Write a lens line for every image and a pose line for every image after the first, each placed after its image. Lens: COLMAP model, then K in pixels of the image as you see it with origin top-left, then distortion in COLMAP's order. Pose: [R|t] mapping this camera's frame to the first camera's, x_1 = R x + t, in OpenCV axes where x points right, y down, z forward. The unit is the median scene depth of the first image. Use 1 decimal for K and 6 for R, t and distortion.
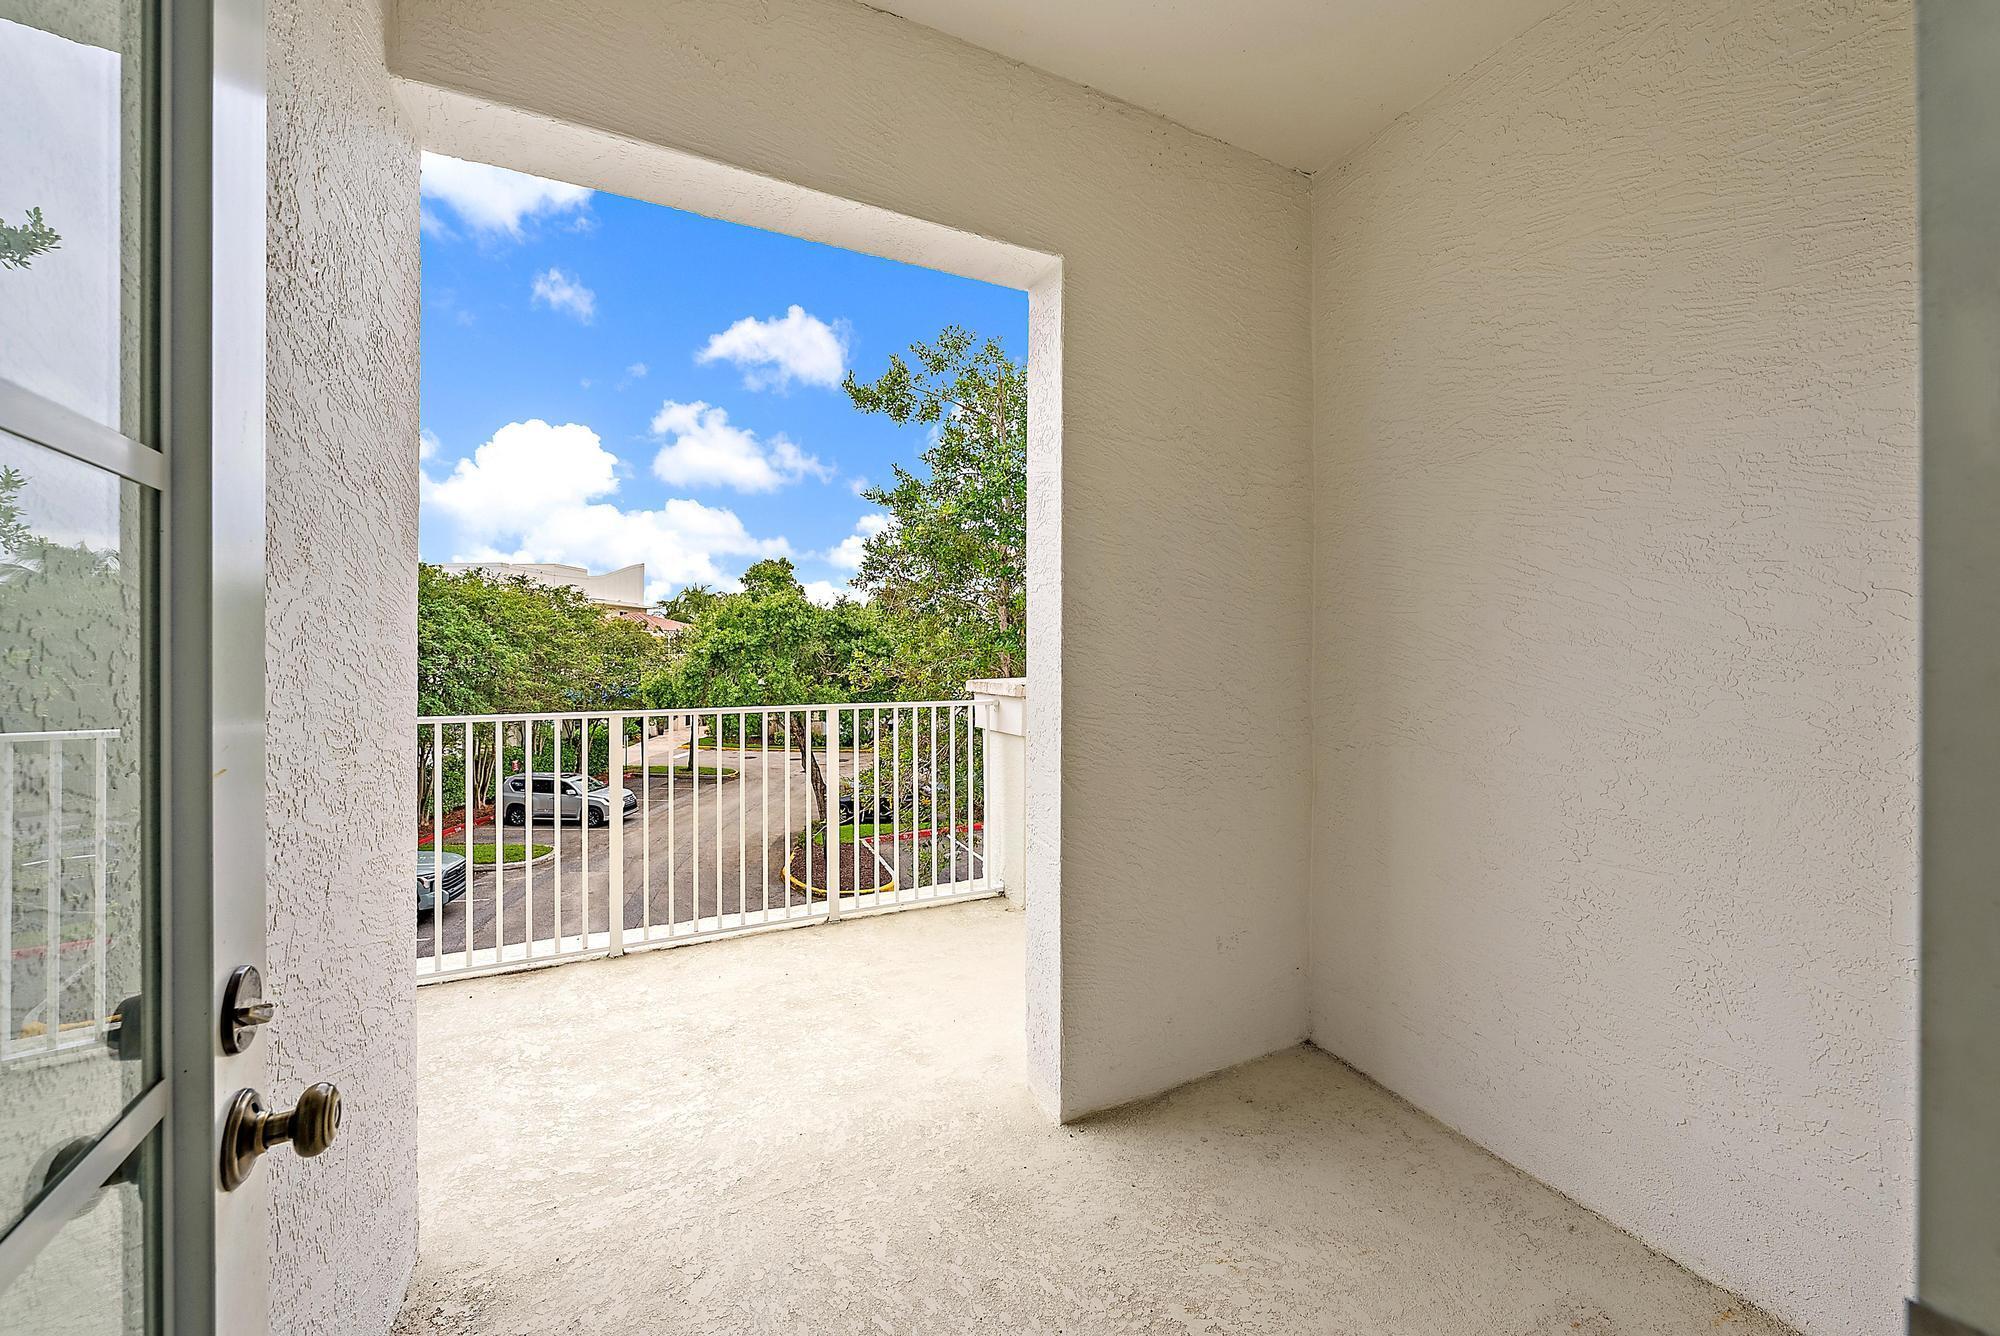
lens RADIAL K [[732.0, 0, 1000.0], [0, 732.0, 668.0], [0, 0, 1]] dist [-0.000161, 0.000012]
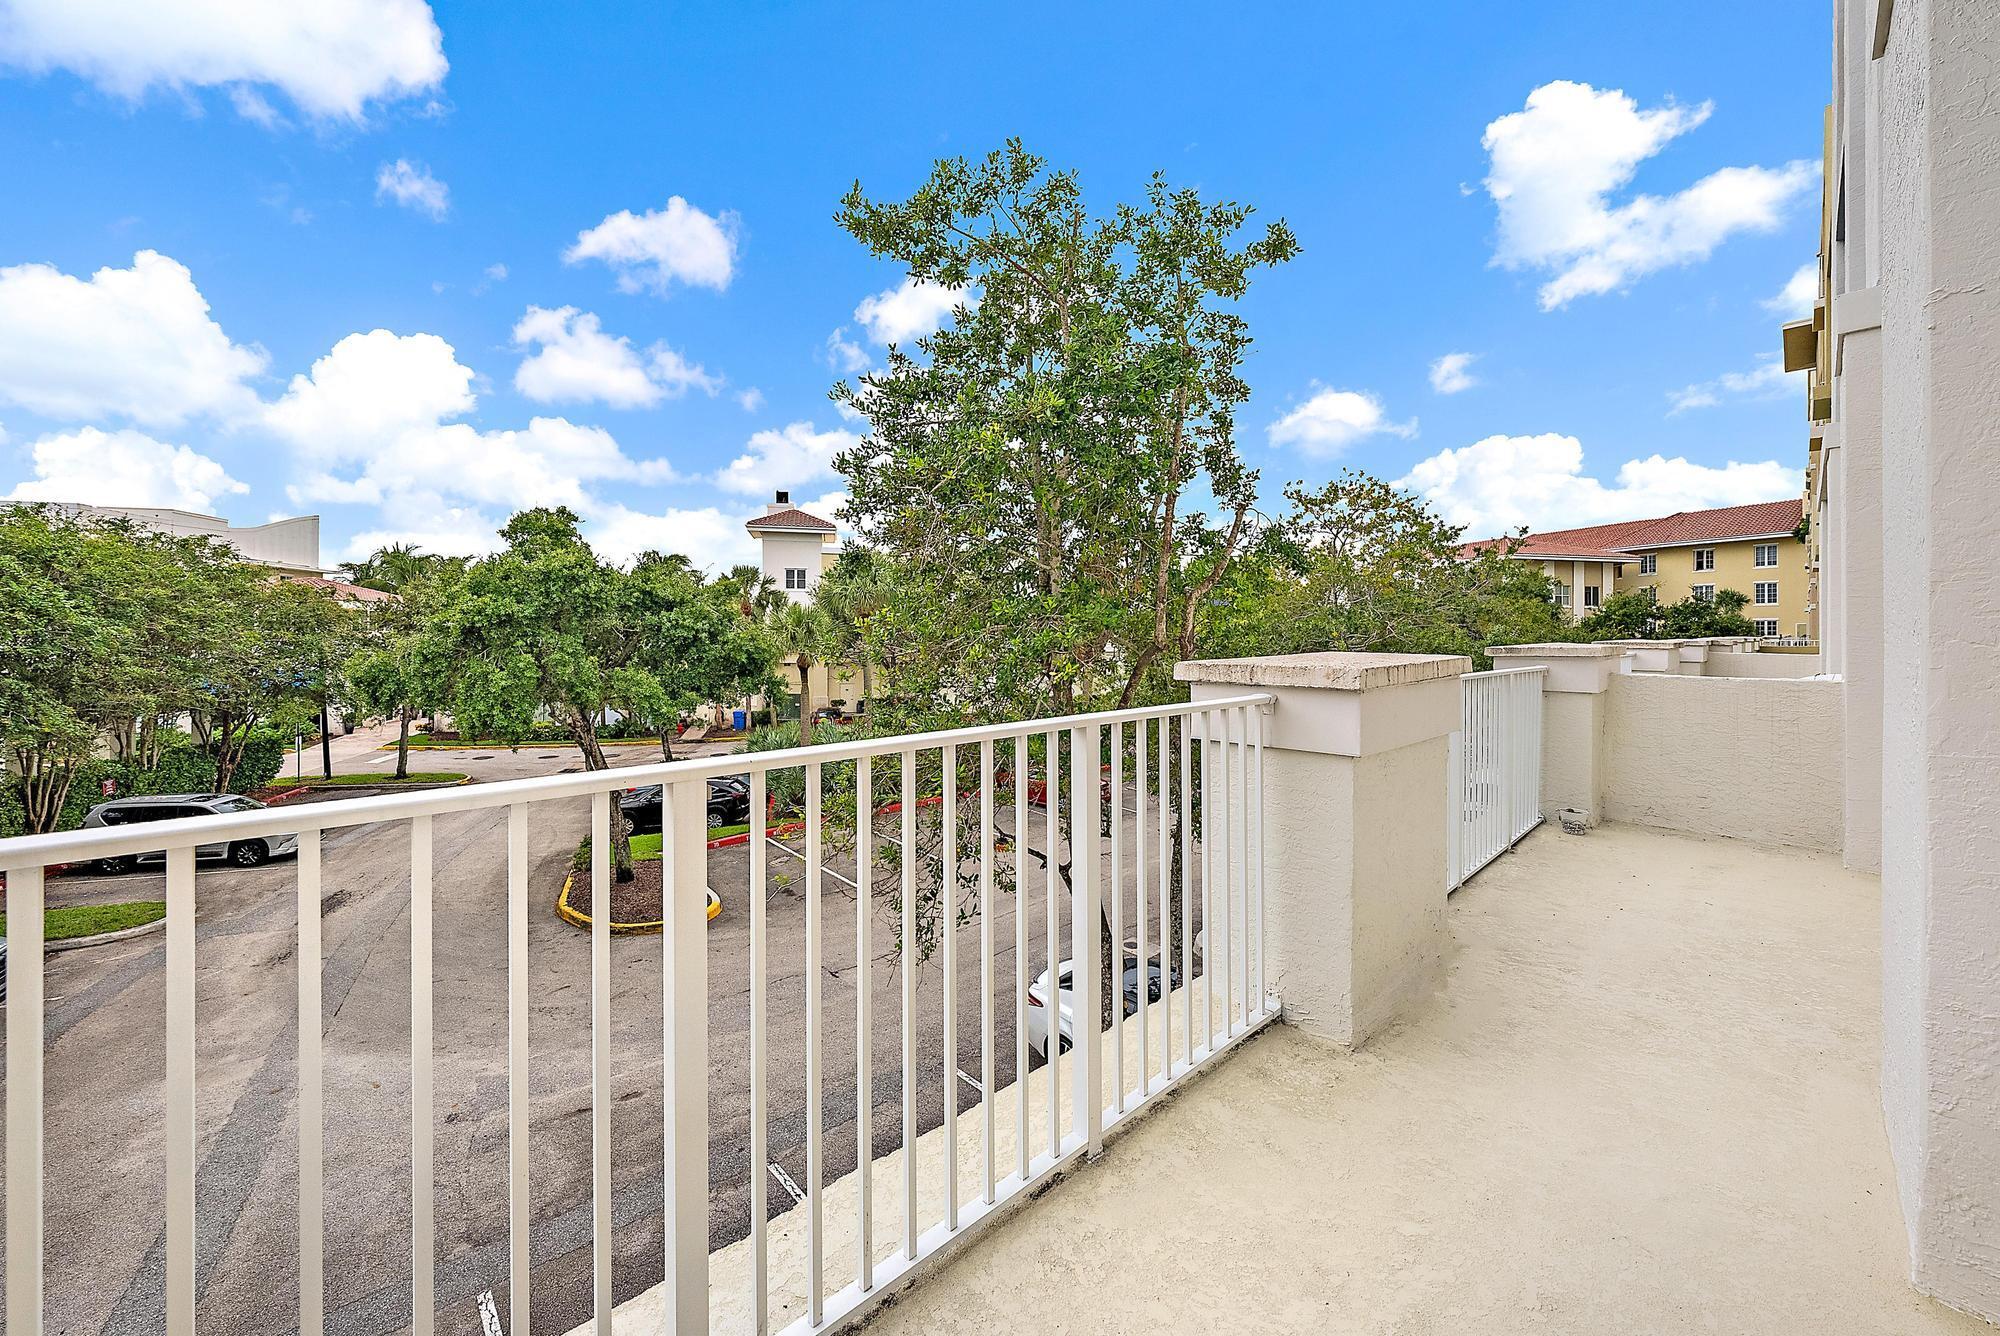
lens RADIAL K [[740.1, 0, 1004.9], [0, 740.1, 636.2], [0, 0, 1]] dist [0.000817, 0.000164]
pose [[0.954899, -0.000486, 0.296932, -0.075596], [0.004342, 0.999915, -0.012328, 0.000478], [-0.296901, 0.013062, 0.954819, 0.094037]]
